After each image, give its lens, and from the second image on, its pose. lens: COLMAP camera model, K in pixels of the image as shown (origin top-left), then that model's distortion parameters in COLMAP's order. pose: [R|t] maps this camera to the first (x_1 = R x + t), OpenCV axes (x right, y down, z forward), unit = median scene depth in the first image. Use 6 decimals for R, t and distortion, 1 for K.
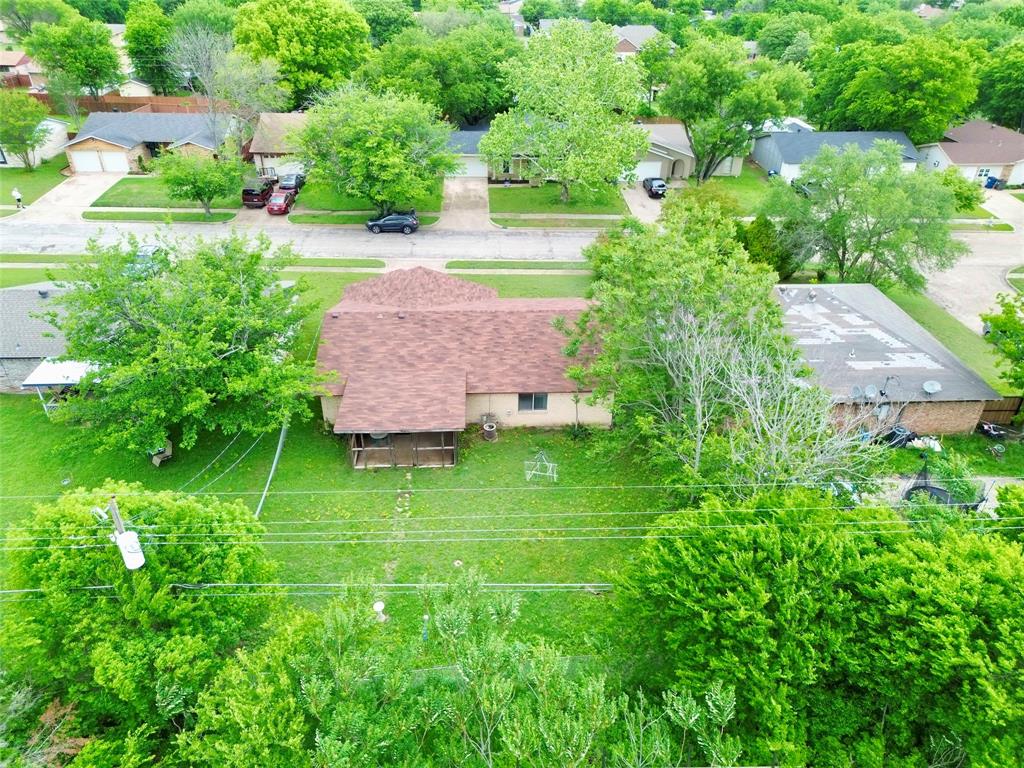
lens RADIAL K [[717.5, 0, 508.6], [0, 717.5, 383.7], [0, 0, 1]] dist [0.003094, 0.000472]
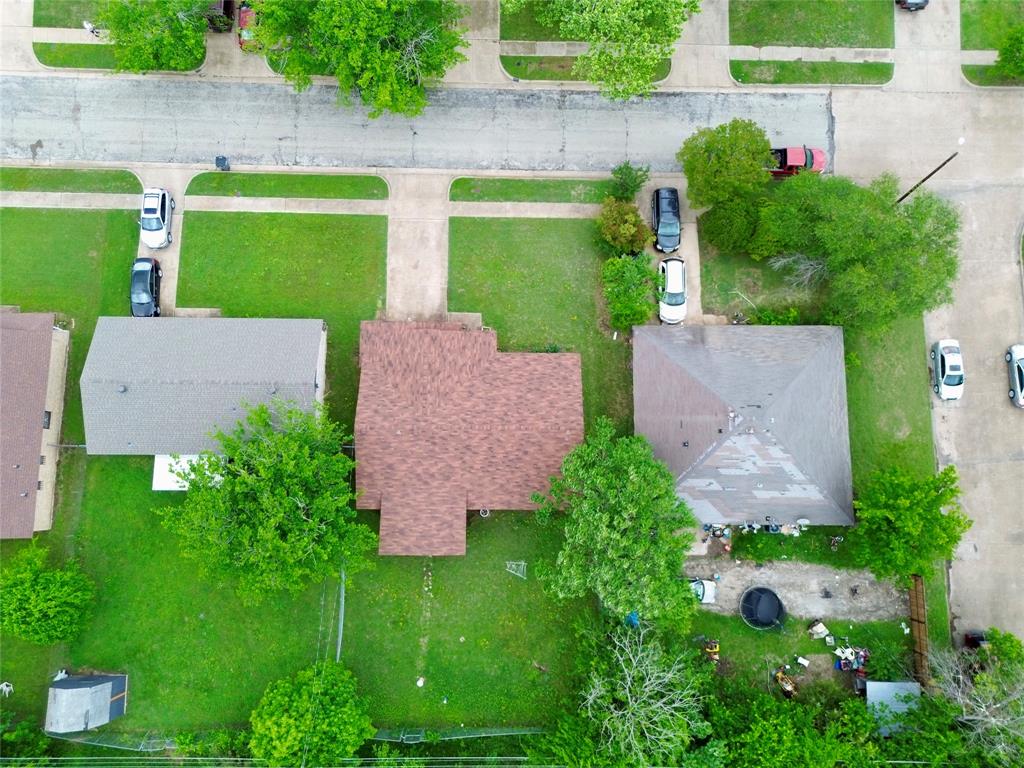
lens RADIAL K [[717.5, 0, 514.3], [0, 717.5, 383.8], [0, 0, 1]] dist [0.003094, 0.000472]
pose [[0.998531, 0.052461, -0.013576, 0.037814], [-0.023379, 0.643078, 0.765444, -1.164412], [0.048887, -0.764002, 0.643359, 0.276523]]
